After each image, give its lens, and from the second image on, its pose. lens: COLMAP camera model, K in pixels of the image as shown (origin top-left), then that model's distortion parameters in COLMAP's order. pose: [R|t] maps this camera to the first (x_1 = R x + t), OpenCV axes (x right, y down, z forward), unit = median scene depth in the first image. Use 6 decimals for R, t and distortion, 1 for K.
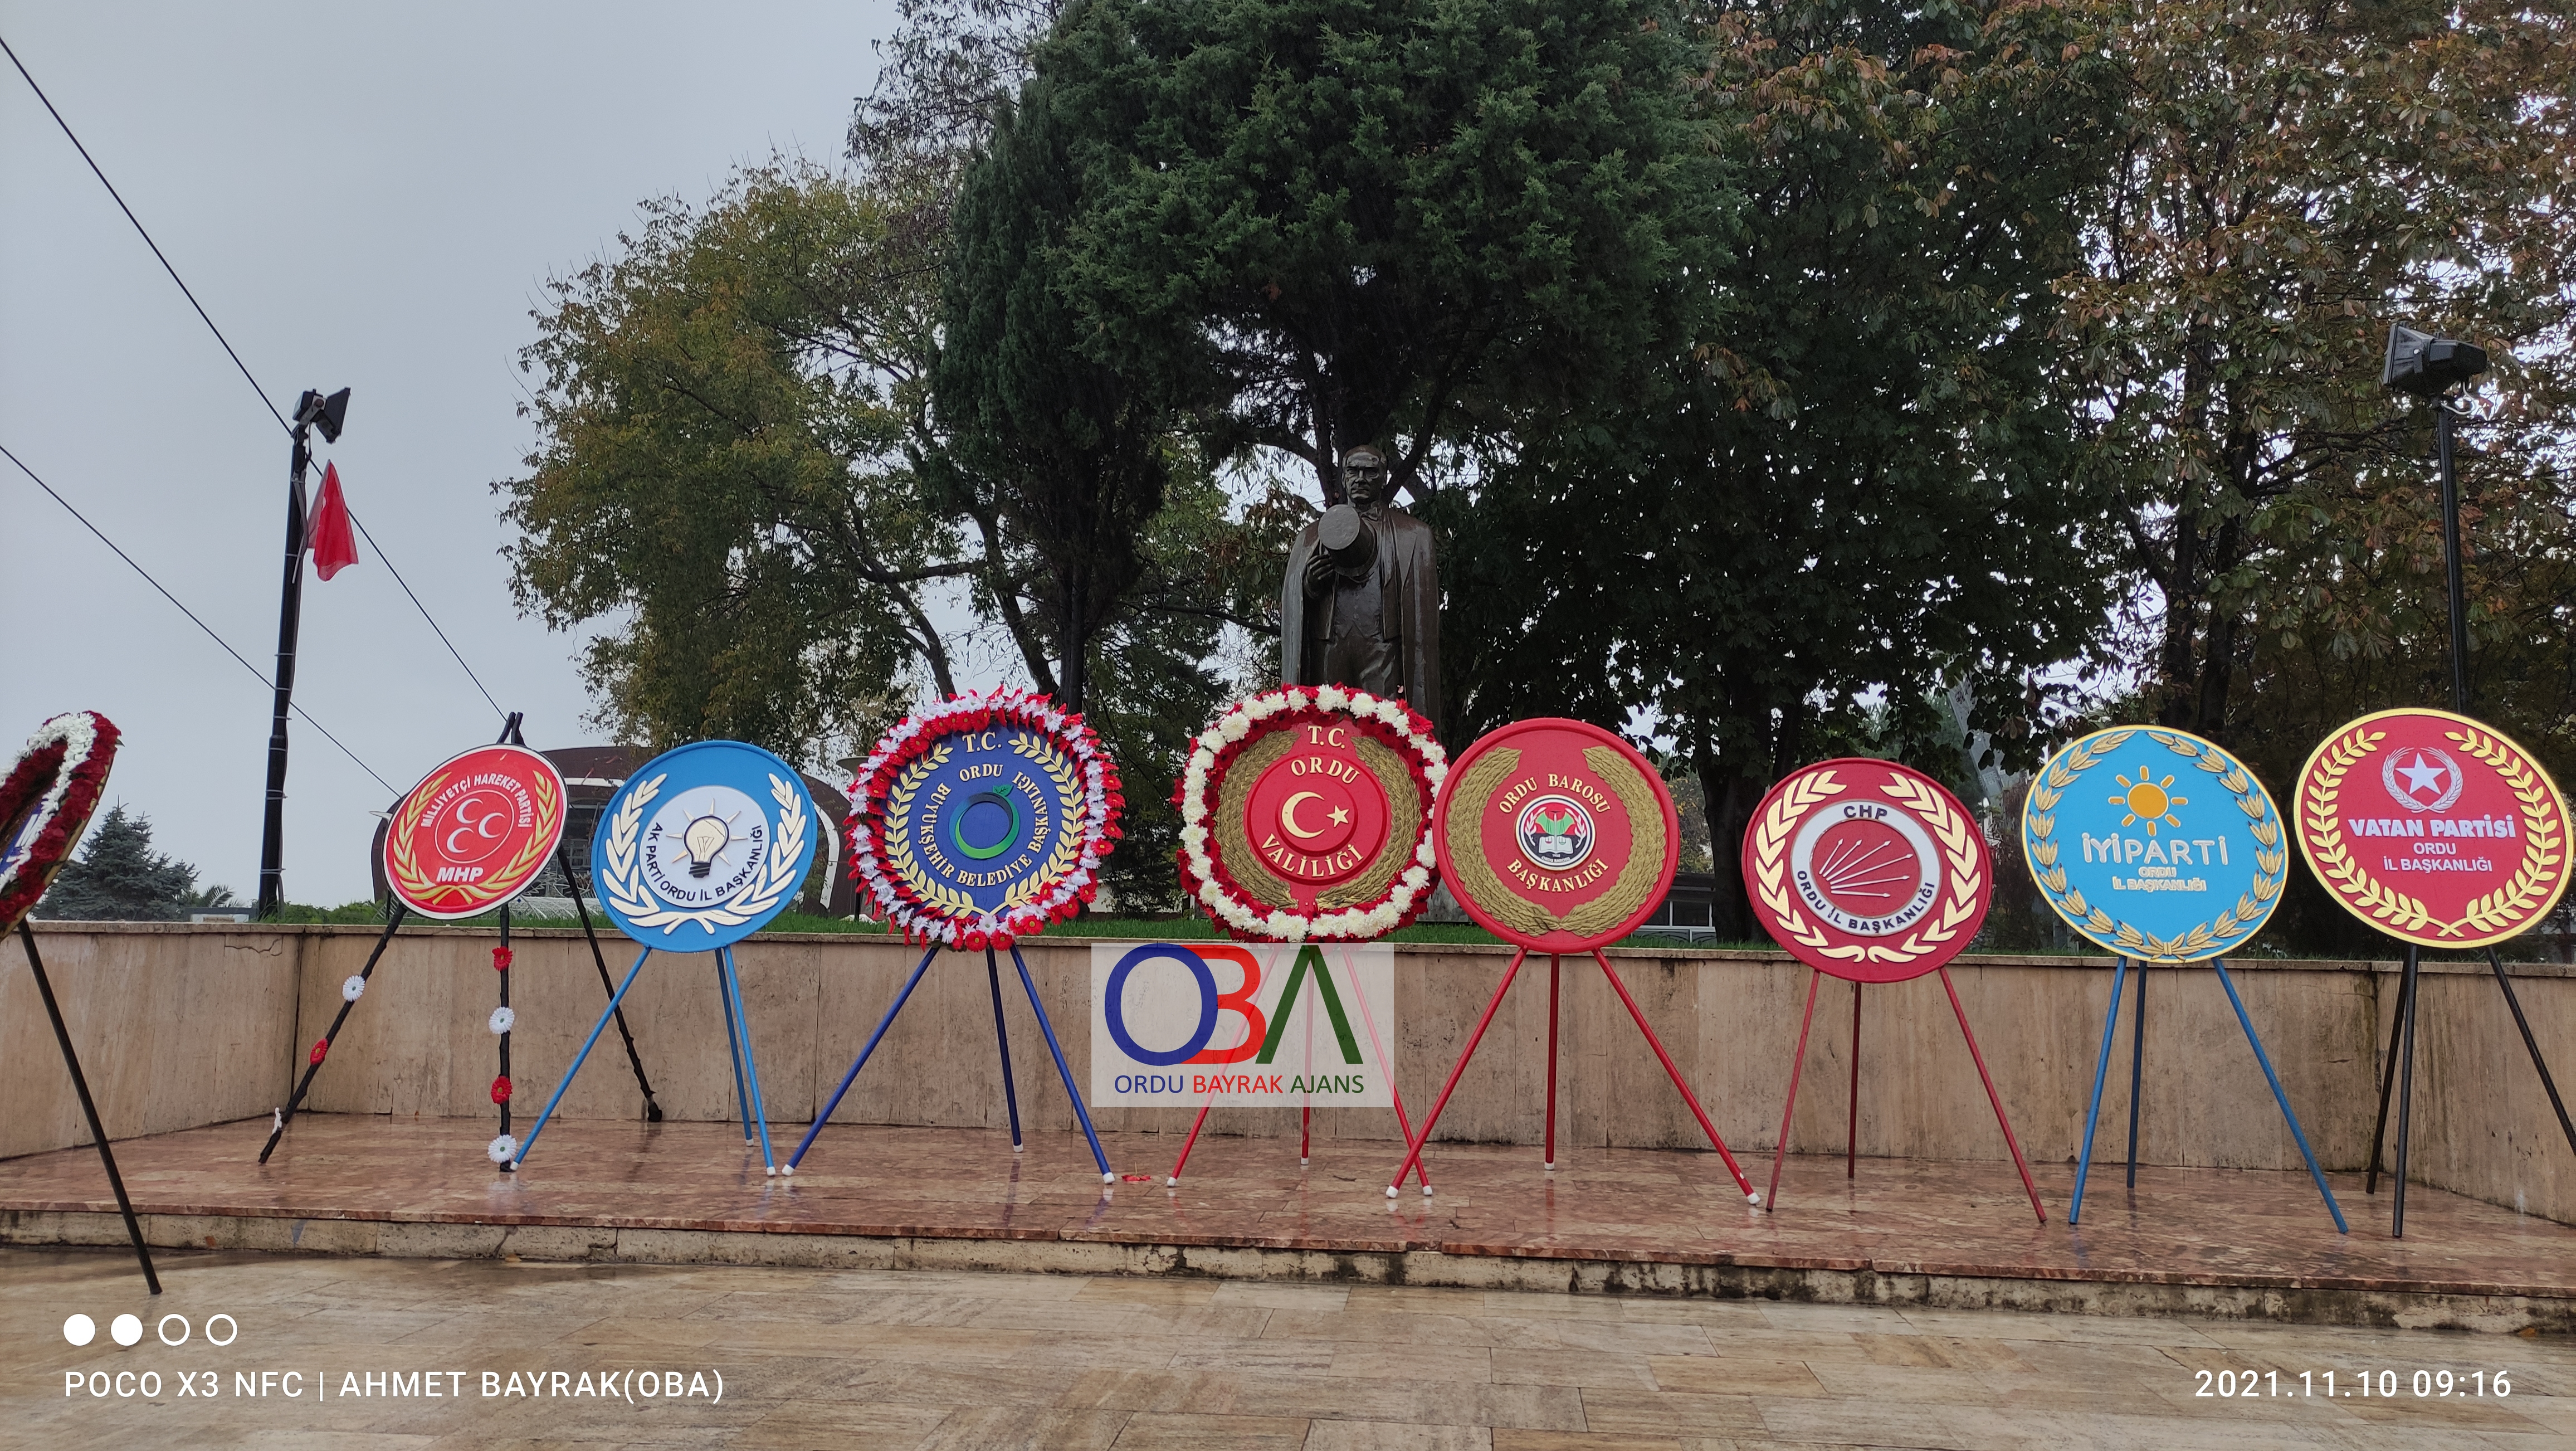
lens RADIAL K [[1901.3, 0, 1276.1], [0, 1901.3, 735.7], [0, 0, 1]] dist [0.073780, -0.052688]
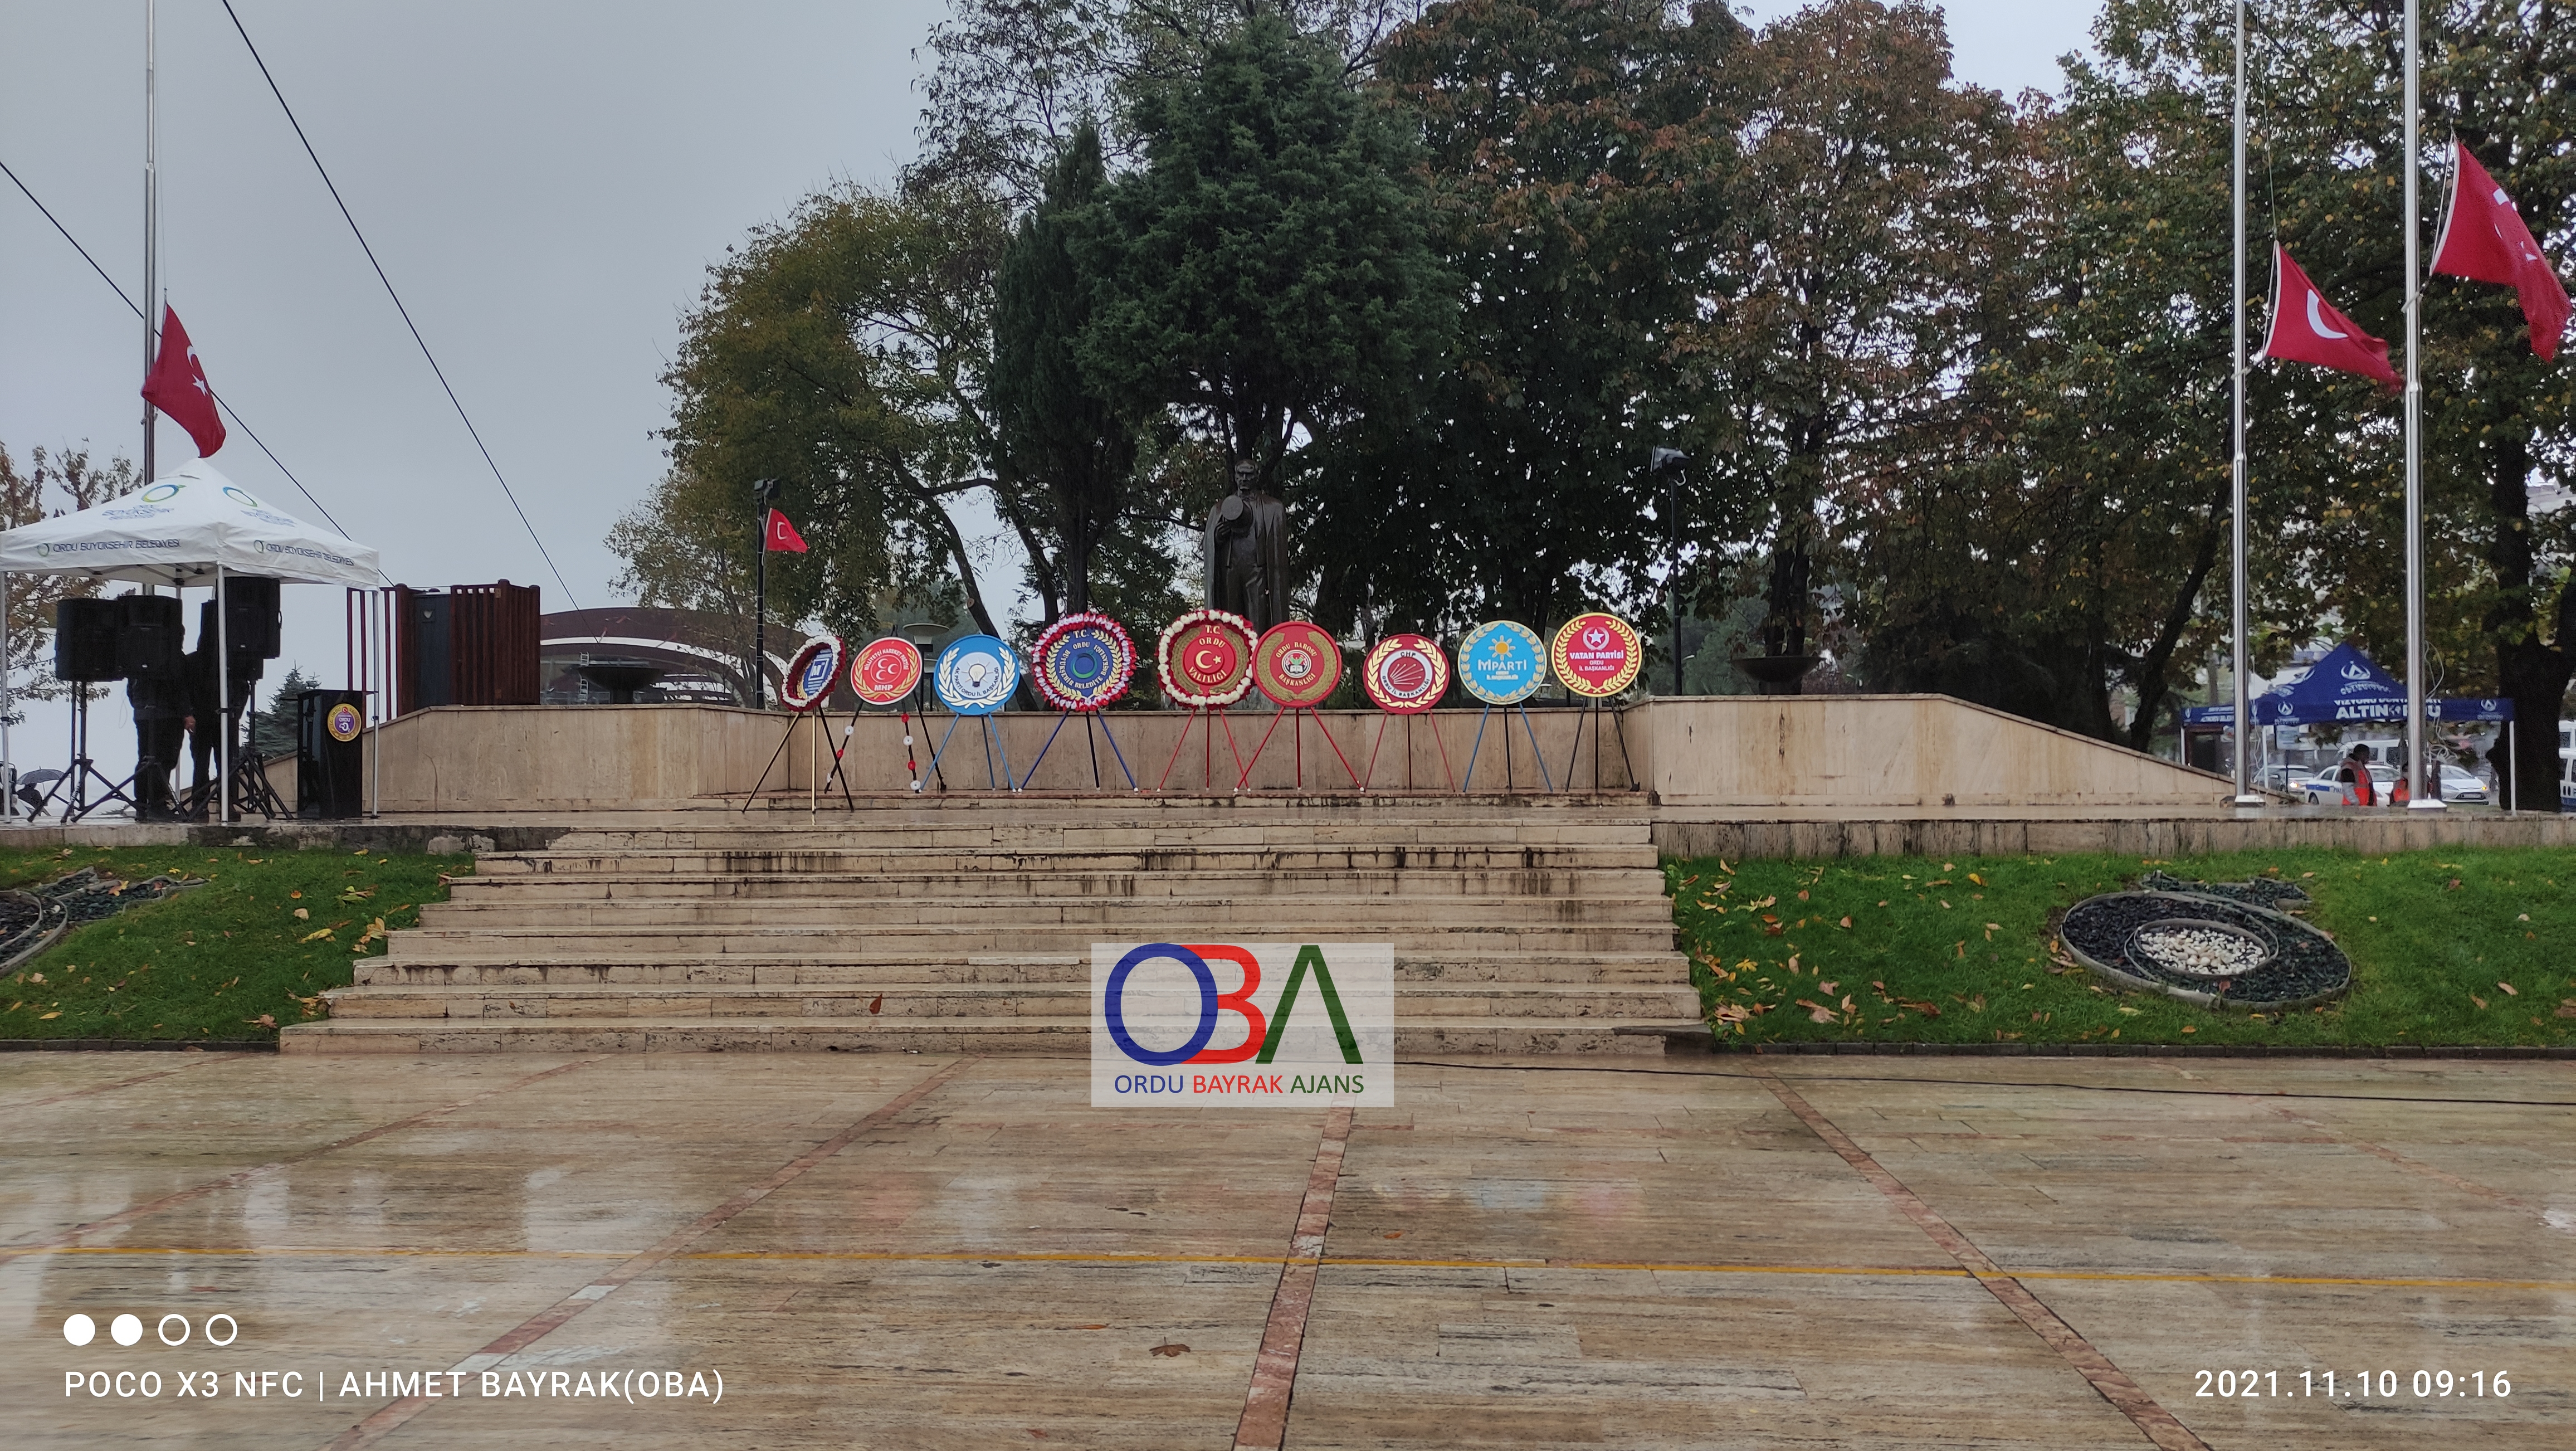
lens RADIAL K [[1916.3, 0, 1278.0], [0, 1916.3, 726.6], [0, 0, 1]] dist [0.052606, -0.025281]
pose [[0.999485, -0.021139, 0.024145, 0.048676], [0.019187, 0.996737, 0.078403, -0.069929], [-0.025723, -0.077899, 0.996629, -1.616220]]
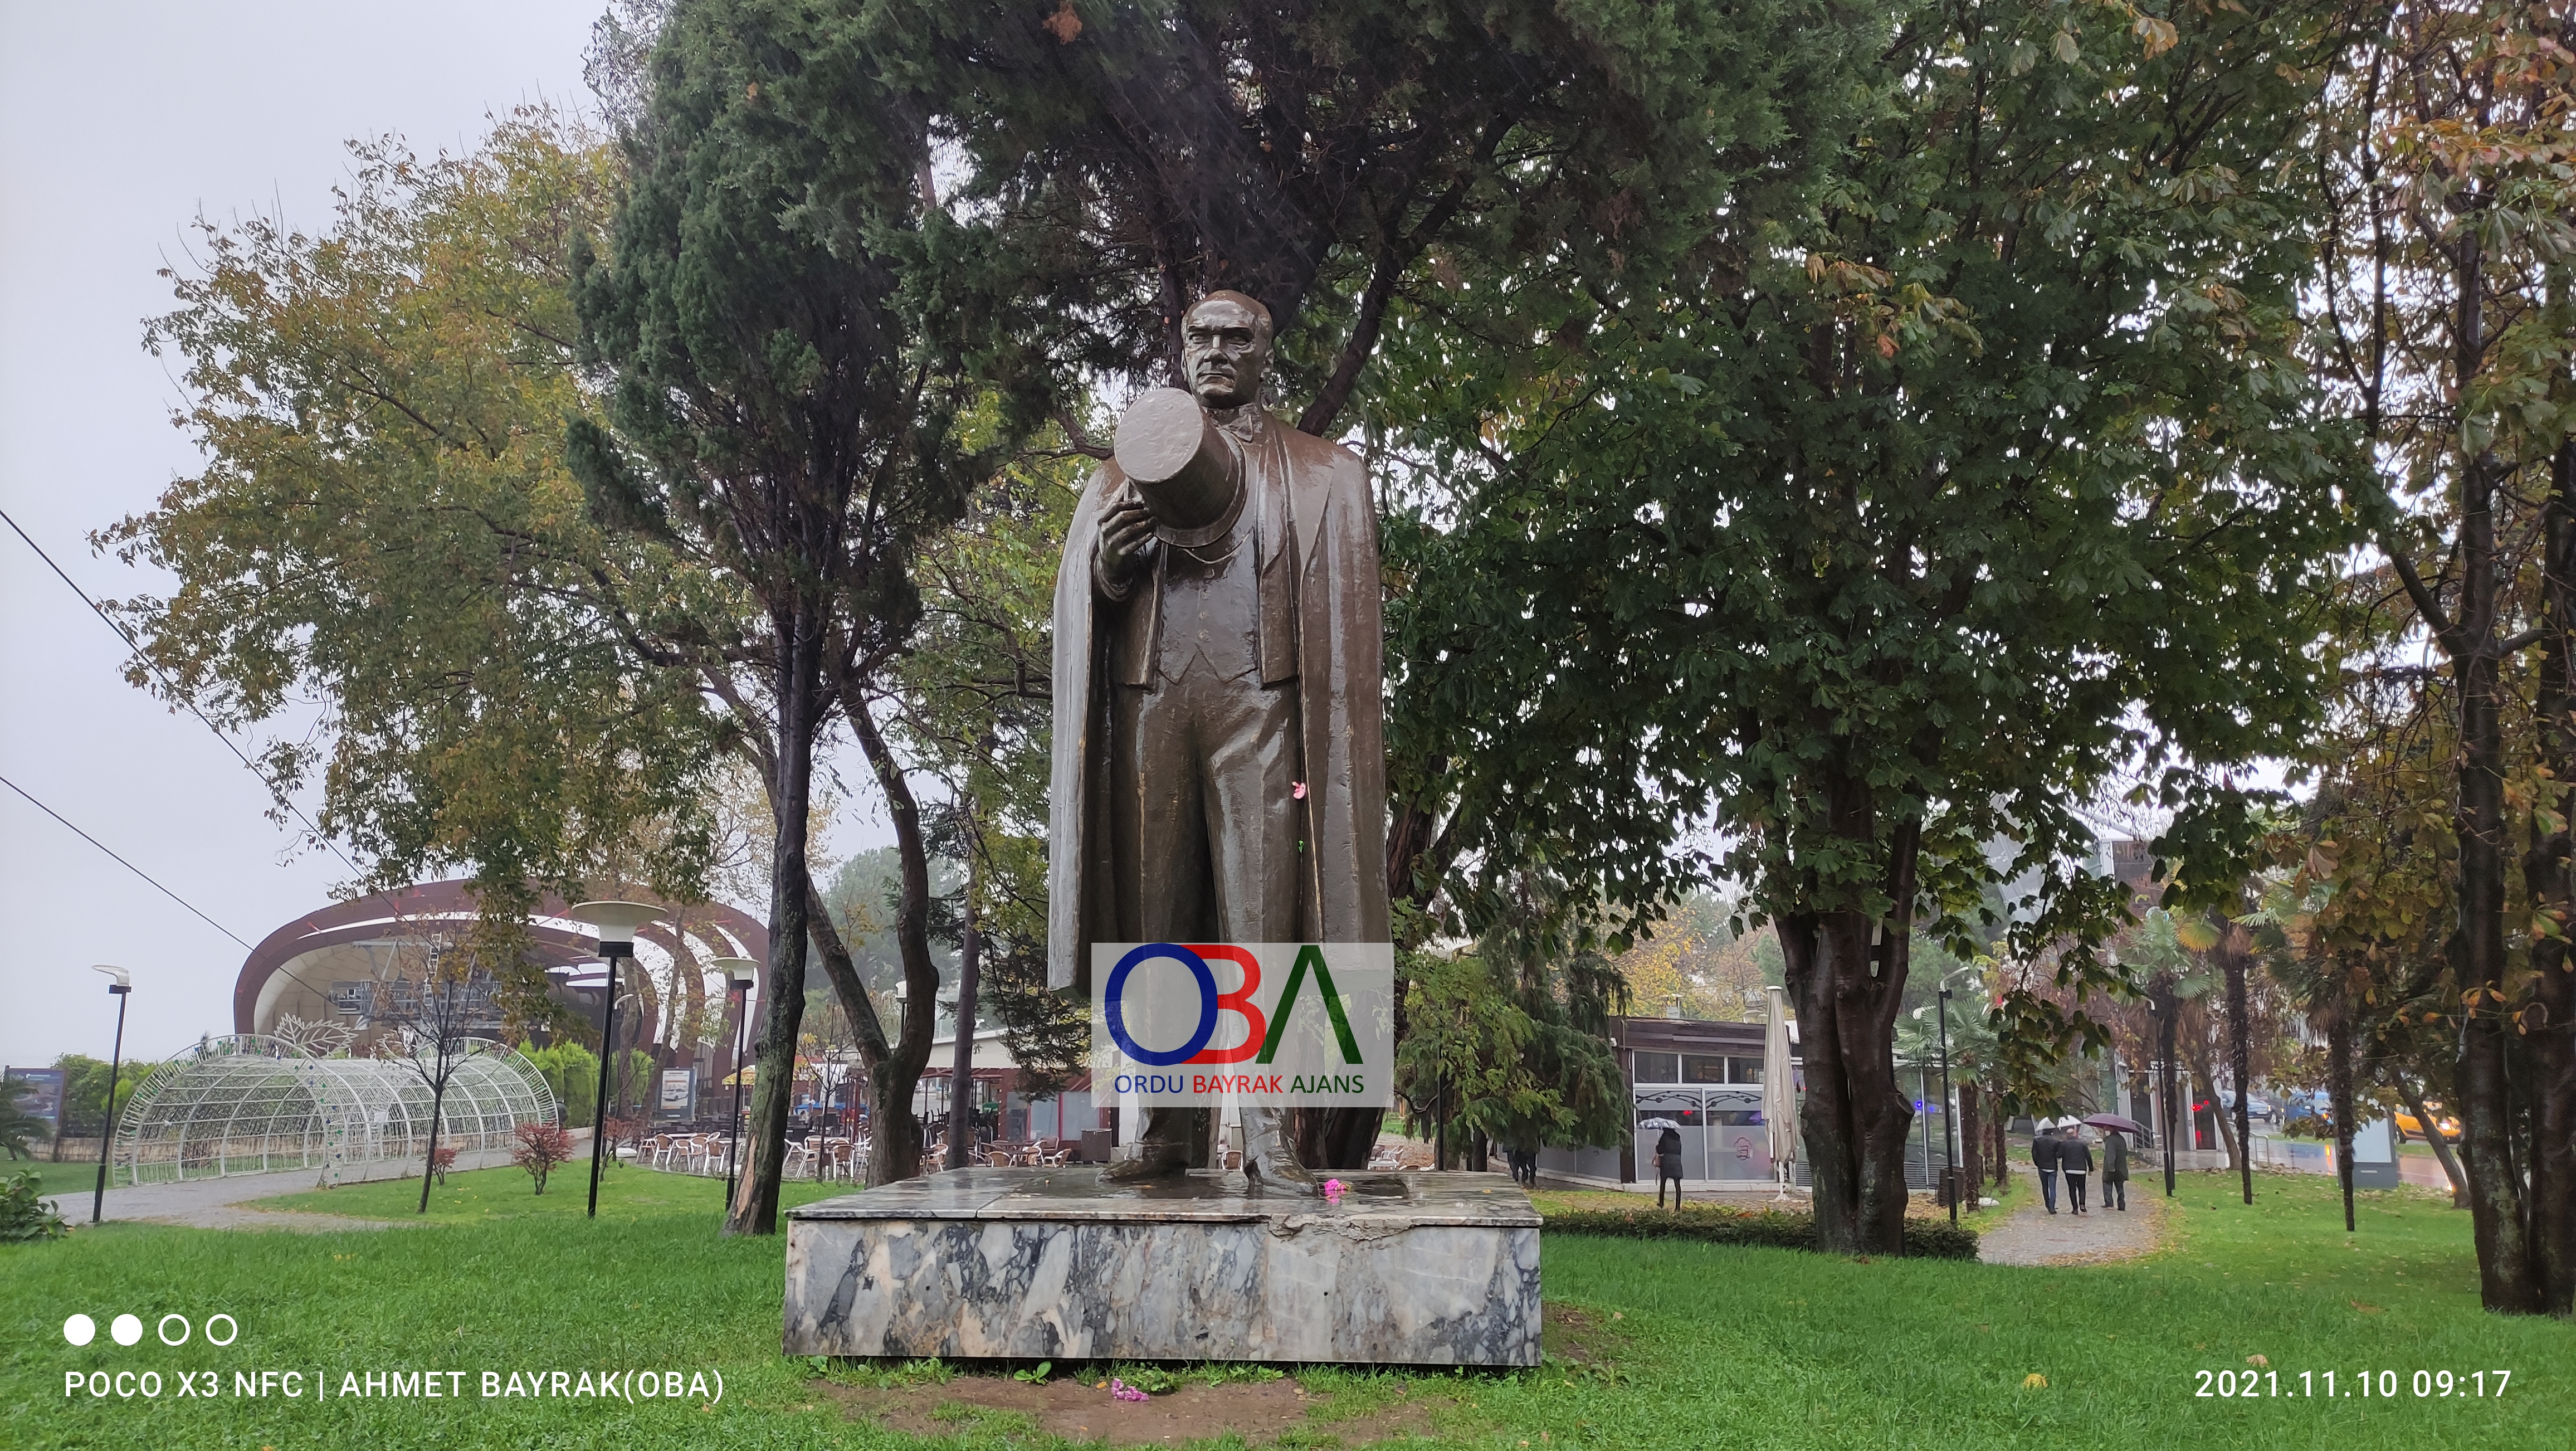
lens RADIAL K [[1916.3, 0, 1290.5], [0, 1916.3, 721.0], [0, 0, 1]] dist [0.052606, -0.025281]
pose [[0.999861, 0.002001, 0.016579, 0.098069], [-0.000946, 0.997988, -0.063390, -0.020093], [-0.016672, 0.063366, 0.997851, 0.927331]]
